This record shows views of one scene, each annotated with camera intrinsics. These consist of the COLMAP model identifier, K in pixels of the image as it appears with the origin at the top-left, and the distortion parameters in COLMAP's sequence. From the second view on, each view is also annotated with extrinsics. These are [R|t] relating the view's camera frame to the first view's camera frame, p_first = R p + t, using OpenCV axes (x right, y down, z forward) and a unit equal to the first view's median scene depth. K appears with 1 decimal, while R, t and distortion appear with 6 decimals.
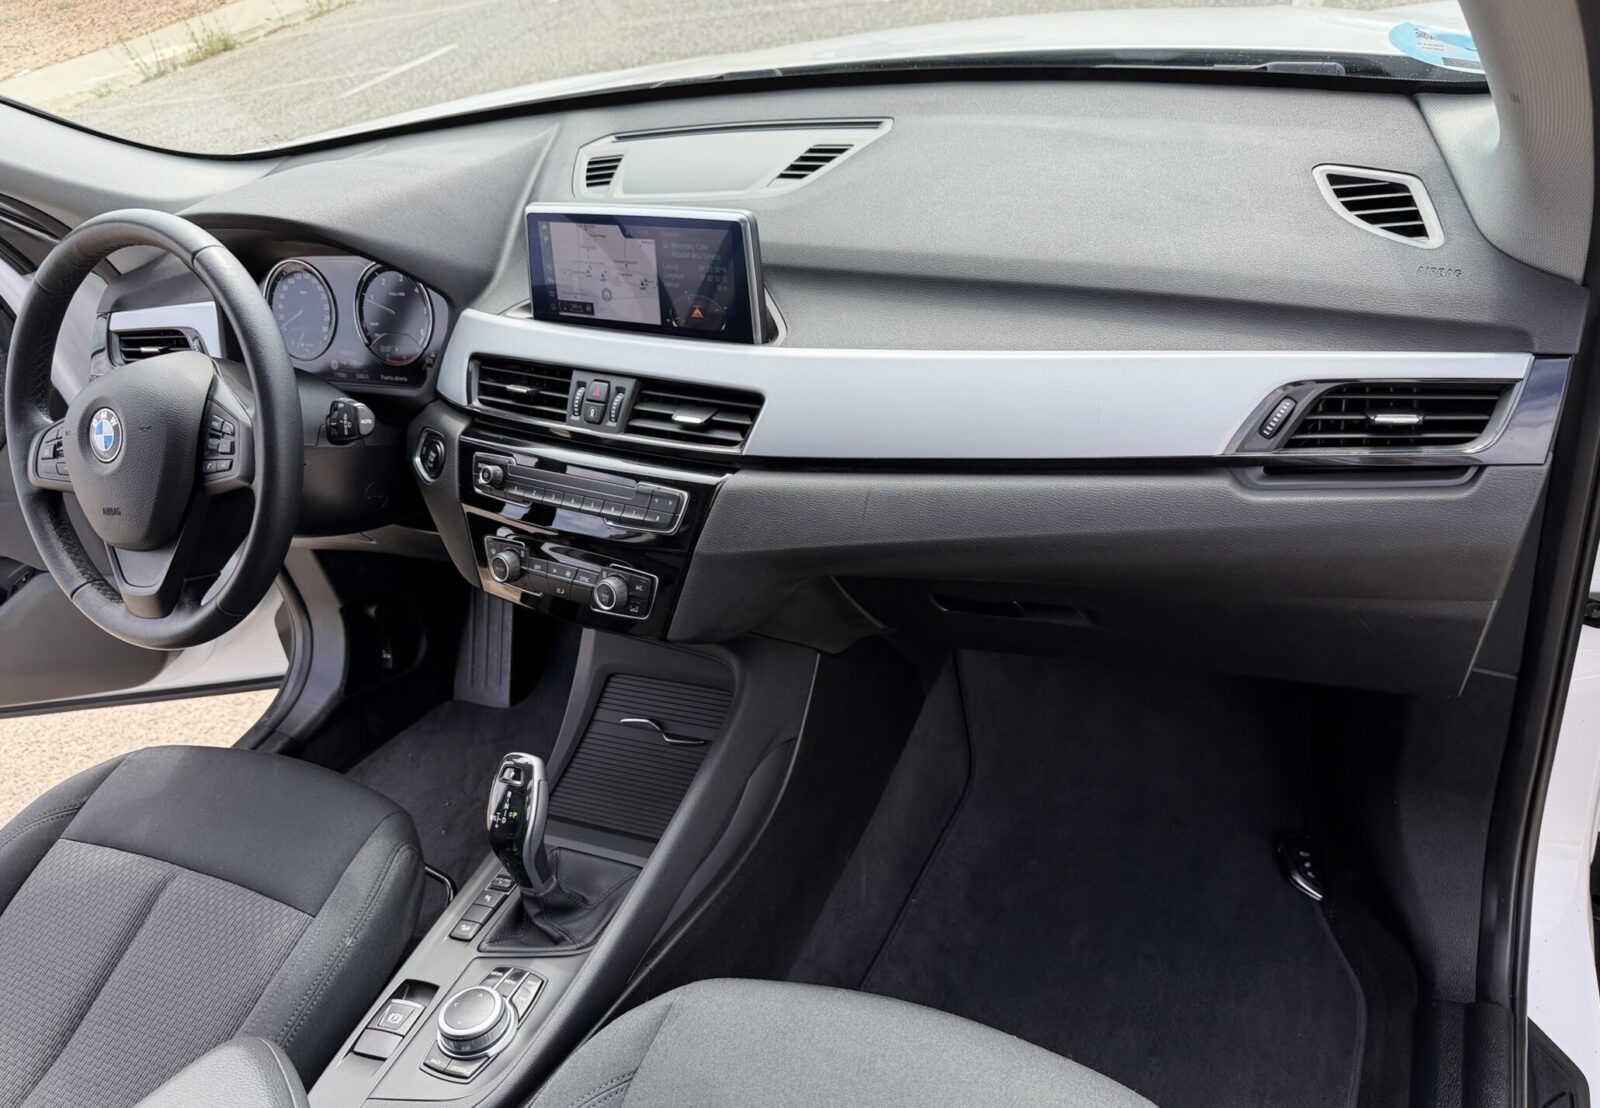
lens RADIAL K [[1186.9, 0, 795.9], [0, 1186.9, 552.9], [0, 0, 1]] dist [-0.015325, -0.011719]
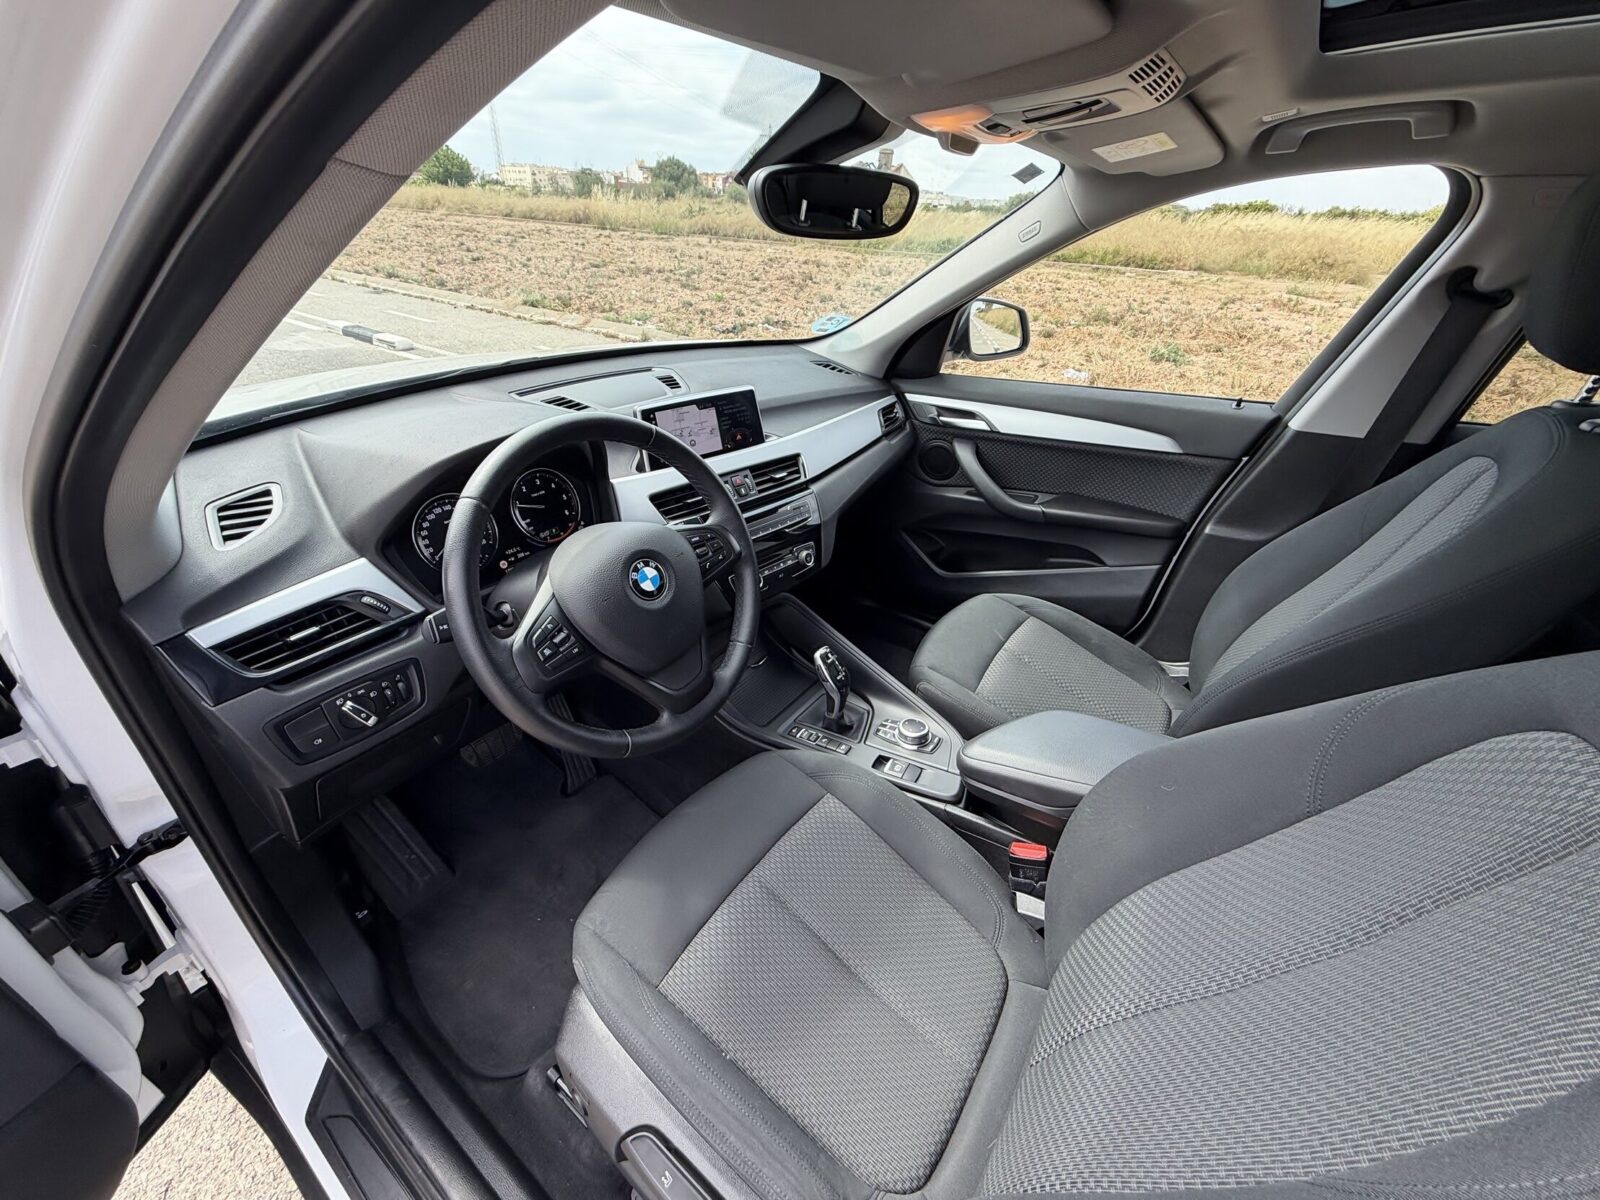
lens RADIAL K [[644.3, 0, 791.5], [0, 644.3, 593.1], [0, 0, 1]] dist [0.000692, 0.000931]
pose [[0.205795, -0.337307, 0.918625, -1.203587], [0.472906, 0.856111, 0.208410, -0.159647], [-0.856743, 0.391533, 0.335698, 0.643084]]
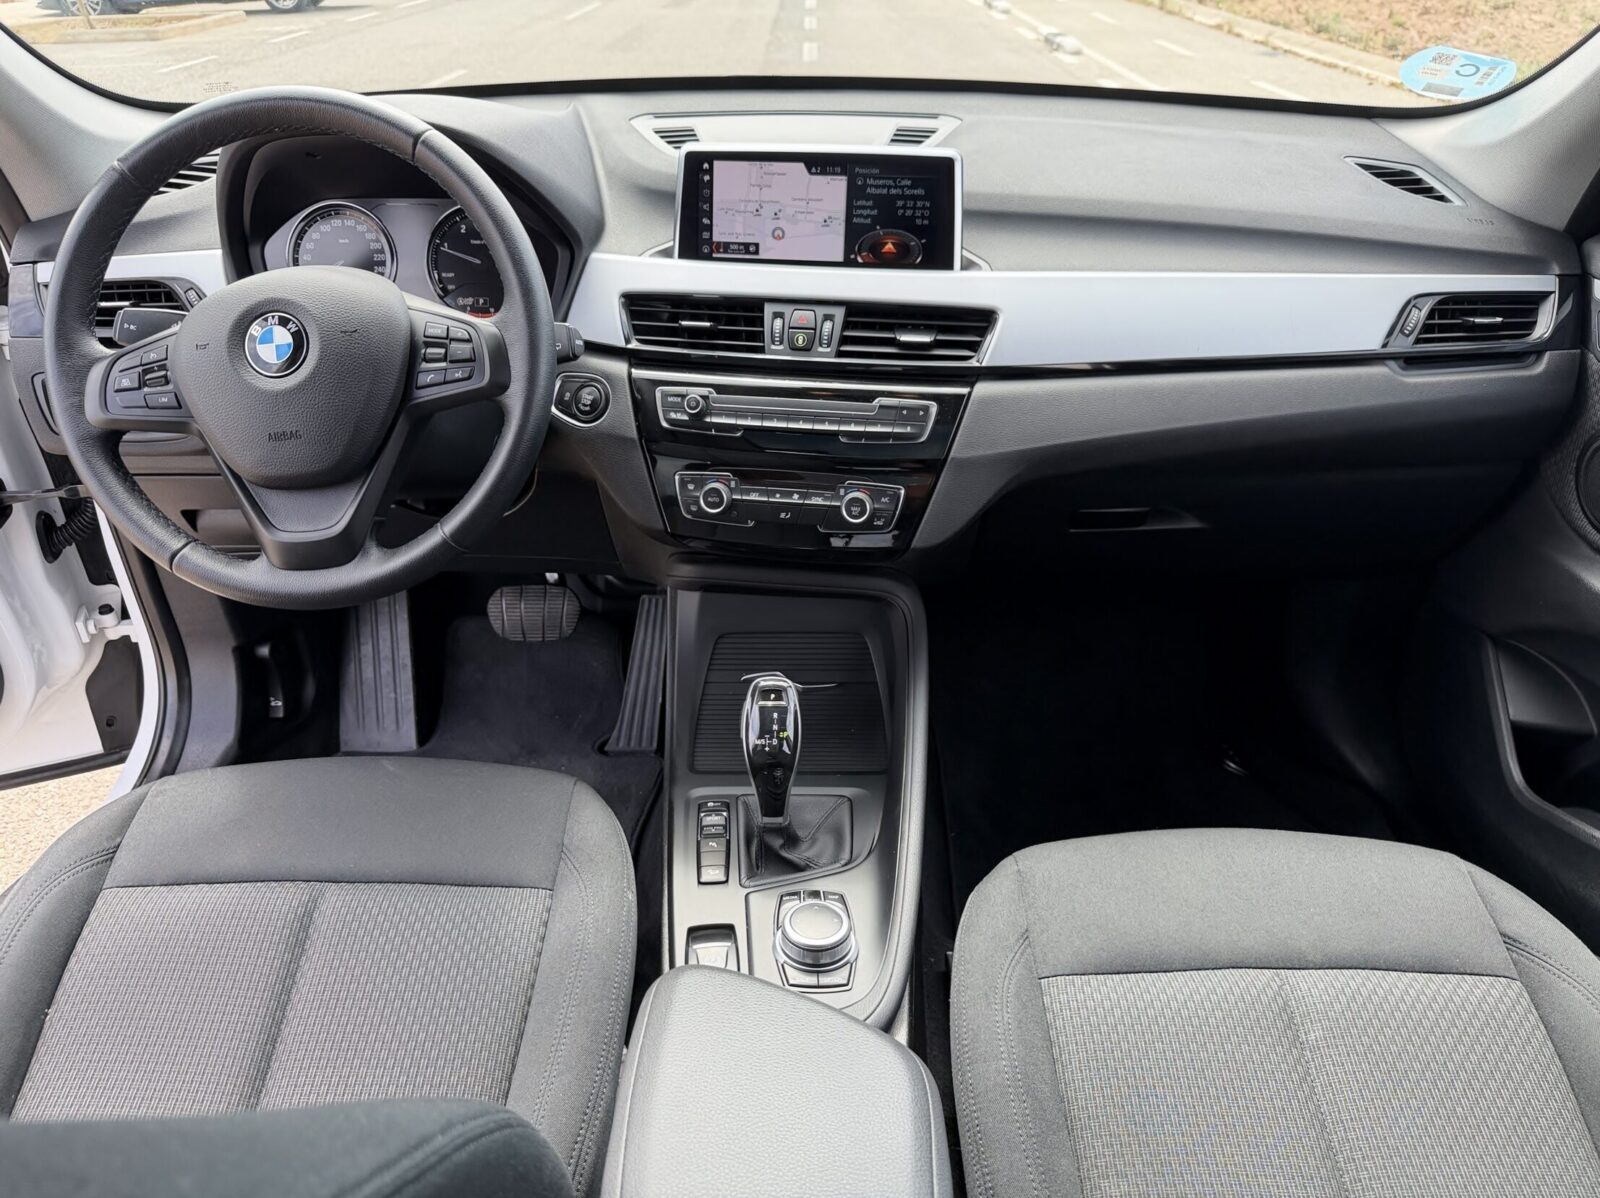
lens RADIAL K [[1096.6, 0, 806.4], [0, 1096.6, 610.2], [0, 0, 1]] dist [0.006901, -0.009343]
pose [[0.912072, -0.069182, 0.404151, -0.569978], [0.089630, 0.995465, -0.031873, 0.145523], [-0.400113, 0.065295, 0.914137, 0.150825]]
